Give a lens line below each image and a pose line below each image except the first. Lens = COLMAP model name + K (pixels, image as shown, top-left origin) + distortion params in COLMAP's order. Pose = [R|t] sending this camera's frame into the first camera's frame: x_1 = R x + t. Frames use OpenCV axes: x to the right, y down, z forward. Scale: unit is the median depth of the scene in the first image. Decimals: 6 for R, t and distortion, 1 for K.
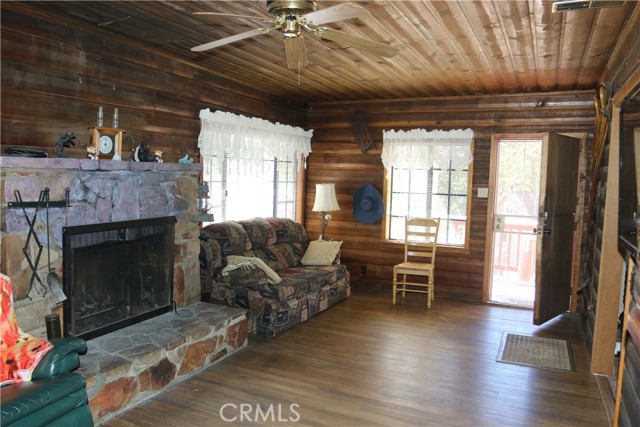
lens RADIAL K [[499.5, 0, 318.2], [0, 499.5, 215.0], [0, 0, 1]] dist [-0.079623, 0.038346]
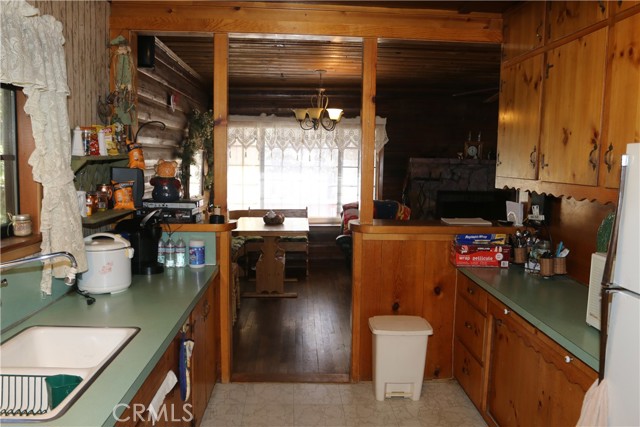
lens RADIAL K [[499.5, 0, 319.9], [0, 499.5, 213.7], [0, 0, 1]] dist [-0.079623, 0.038346]
pose [[0.458463, 0.073319, -0.885684, 1.061644], [-0.079755, 0.995964, 0.041164, 0.069793], [0.885128, 0.051766, 0.462460, -0.410016]]
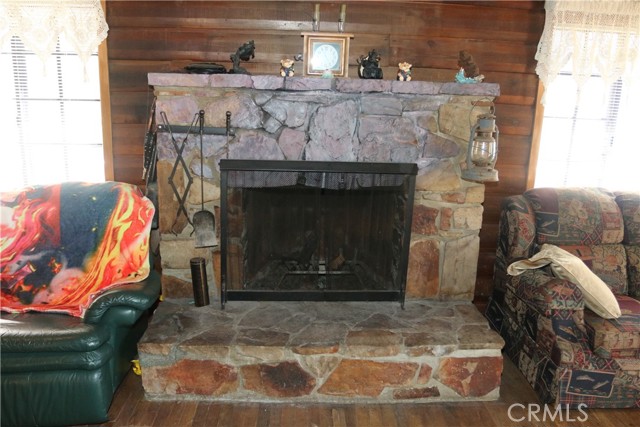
lens RADIAL K [[499.5, 0, 319.3], [0, 499.5, 213.2], [0, 0, 1]] dist [-0.079623, 0.038346]
pose [[0.465169, 0.193133, -0.863897, 0.268440], [-0.092643, 0.981172, 0.169467, -0.039193], [0.880361, 0.001204, 0.474303, 0.675048]]
